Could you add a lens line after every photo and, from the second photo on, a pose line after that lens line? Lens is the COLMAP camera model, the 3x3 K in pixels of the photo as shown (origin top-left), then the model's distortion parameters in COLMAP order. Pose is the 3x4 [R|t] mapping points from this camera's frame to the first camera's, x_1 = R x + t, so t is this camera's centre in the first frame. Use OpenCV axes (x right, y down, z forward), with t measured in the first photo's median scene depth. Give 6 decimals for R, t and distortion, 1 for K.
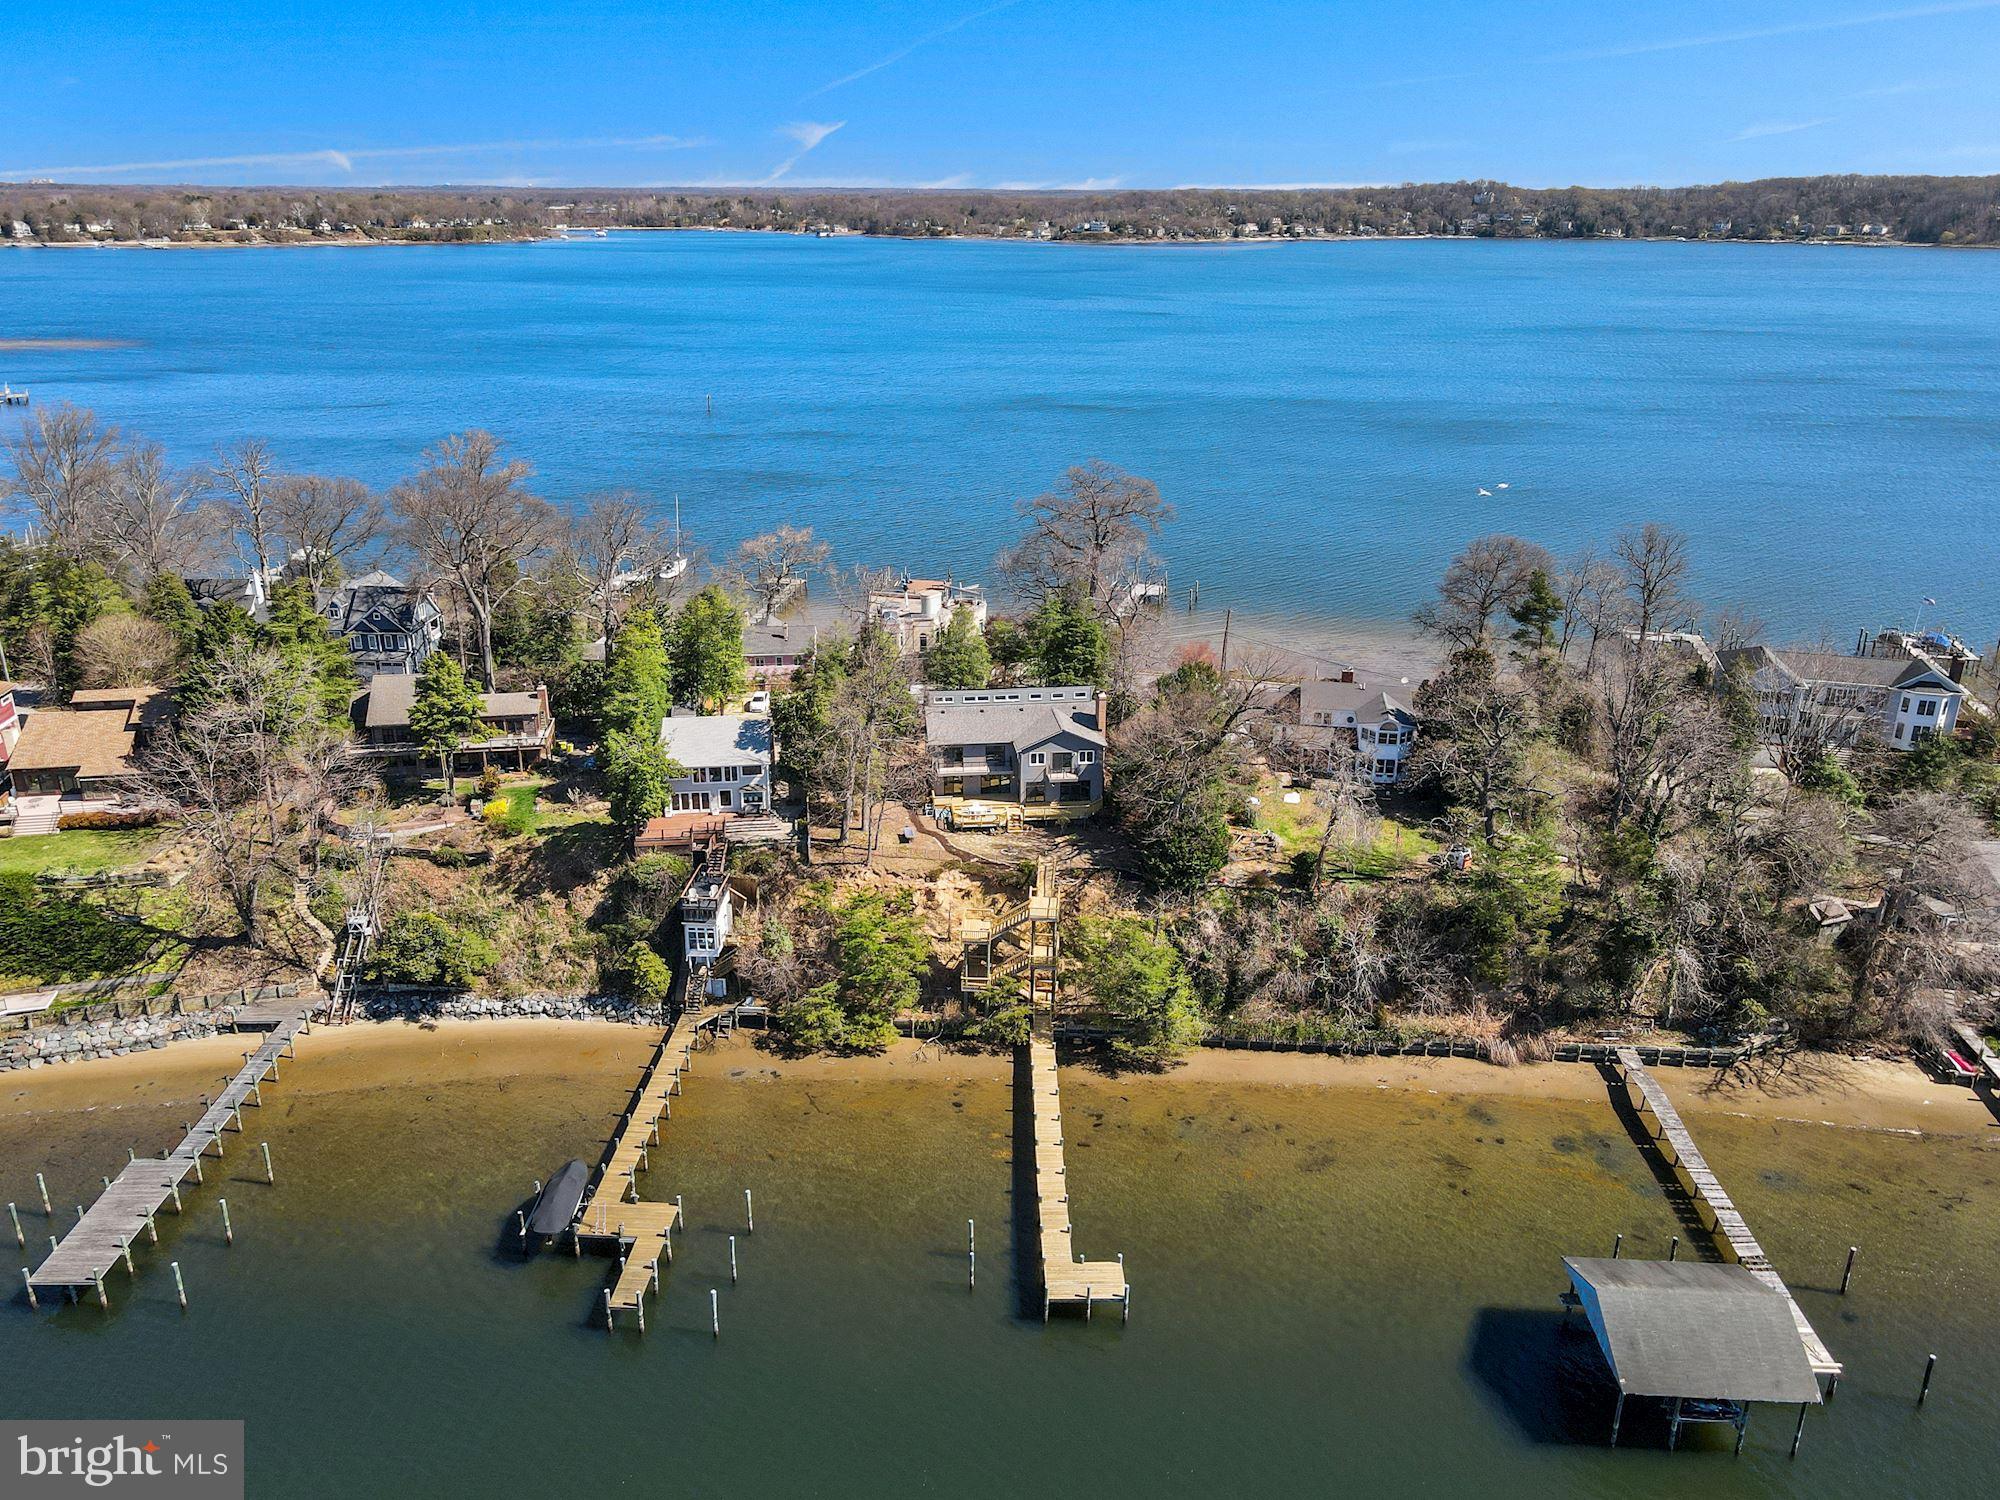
lens RADIAL K [[1419.2, 0, 998.0], [0, 1419.2, 746.7], [0, 0, 1]] dist [0.029531, 0.000027]
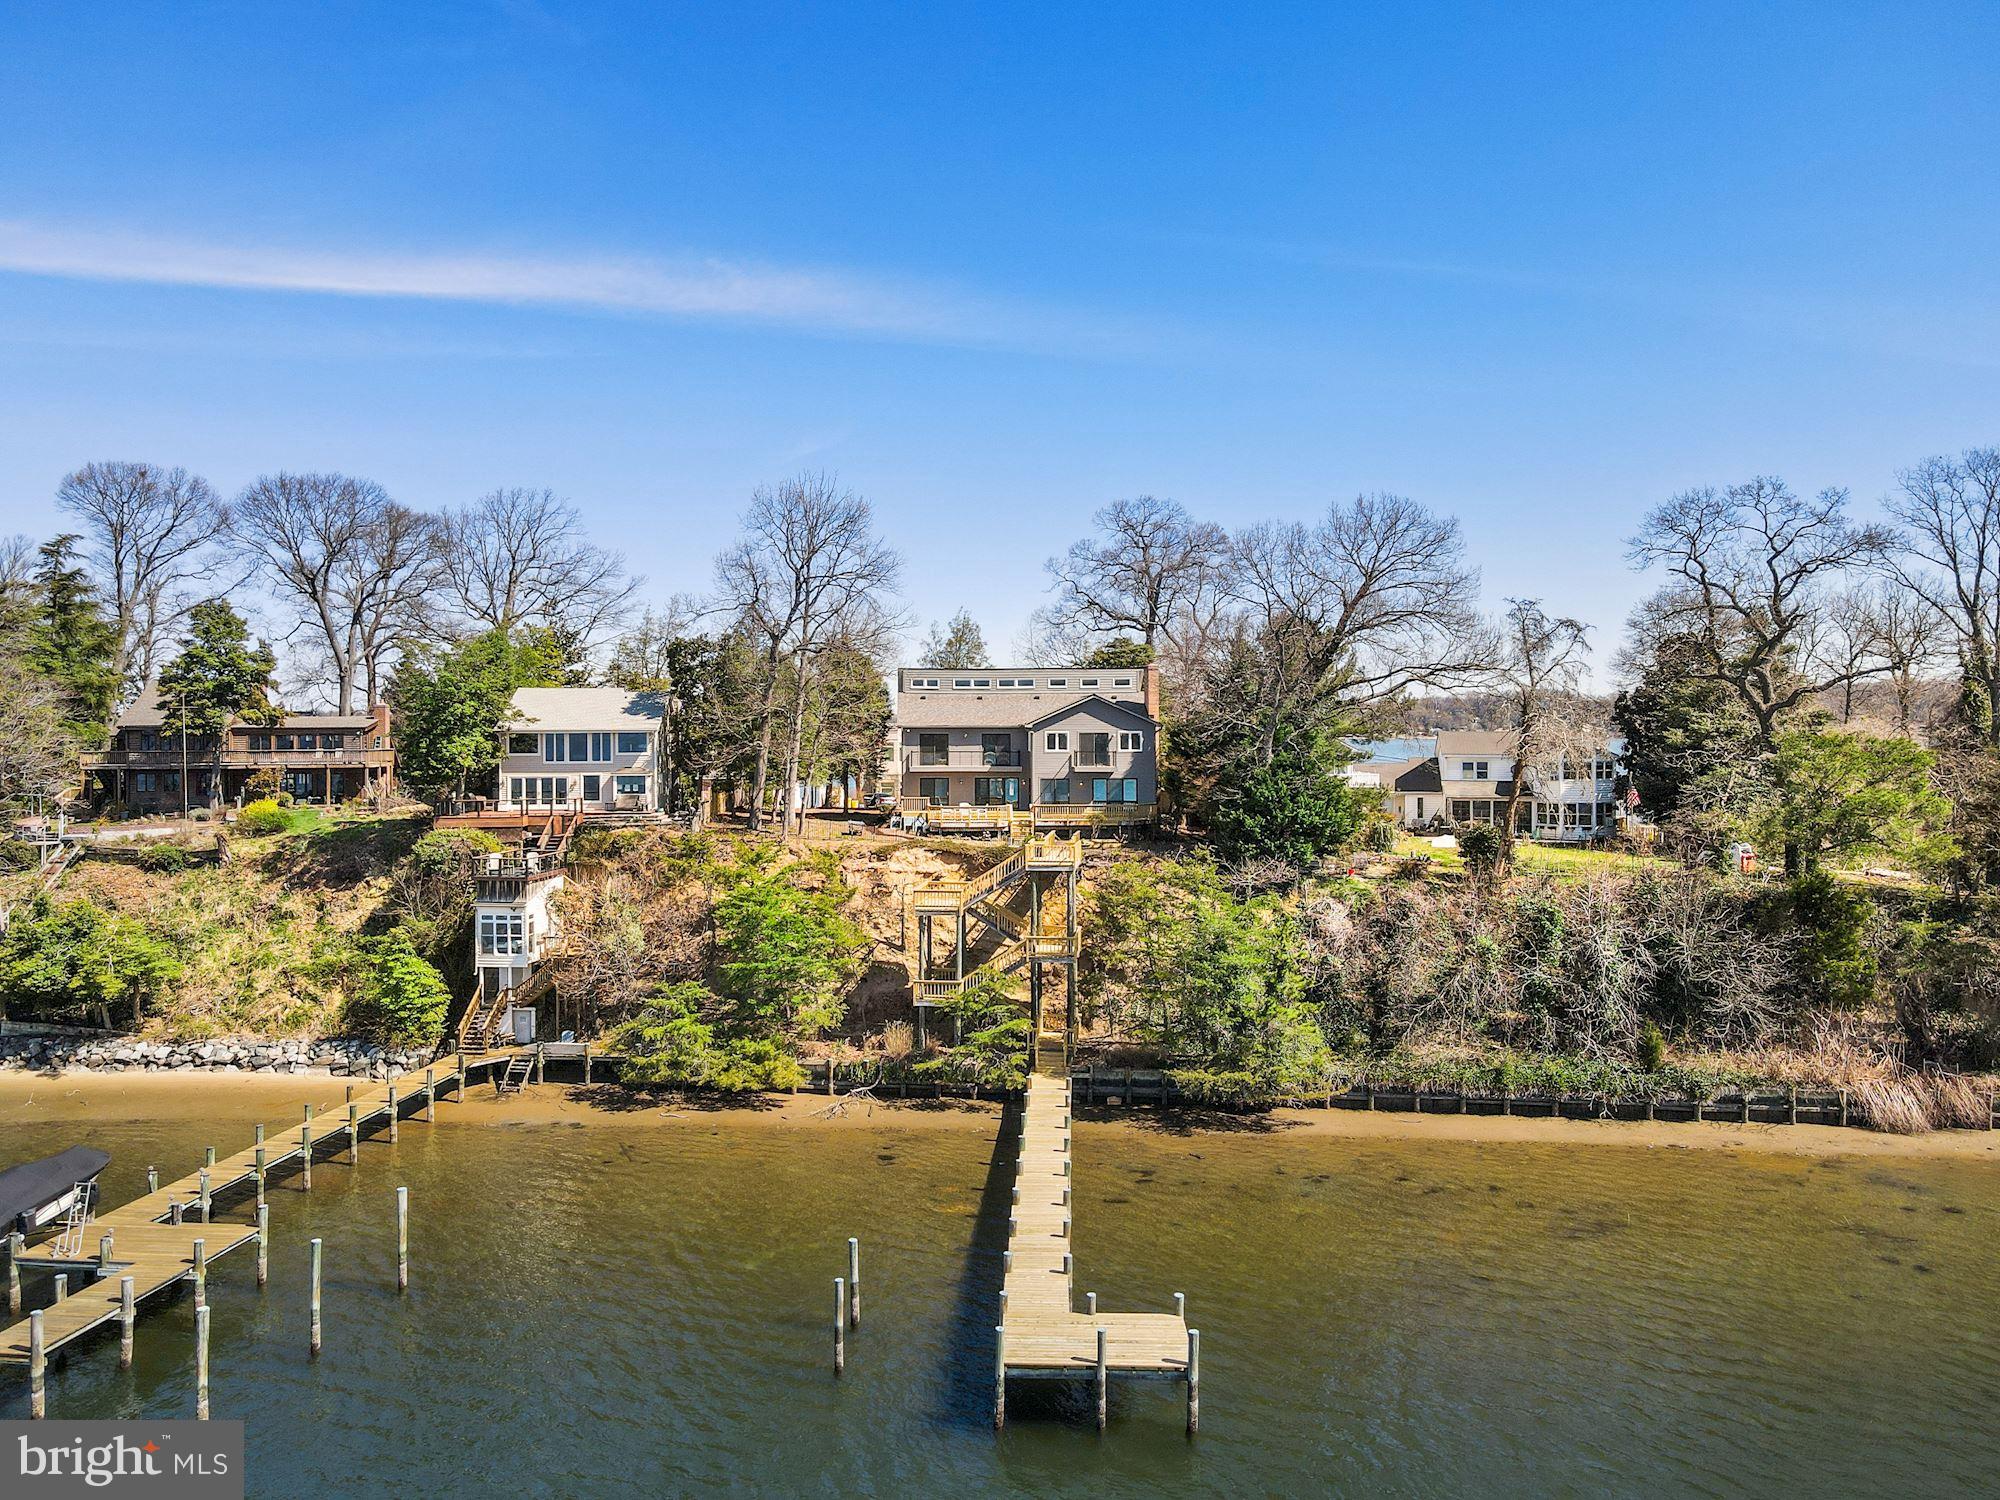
lens RADIAL K [[1419.2, 0, 998.6], [0, 1419.2, 756.0], [0, 0, 1]] dist [0.029531, 0.000027]
pose [[0.998164, -0.008765, -0.059933, 0.044558], [-0.011679, 0.943057, -0.332427, 0.264945], [0.059434, 0.332516, 0.941223, 0.405303]]
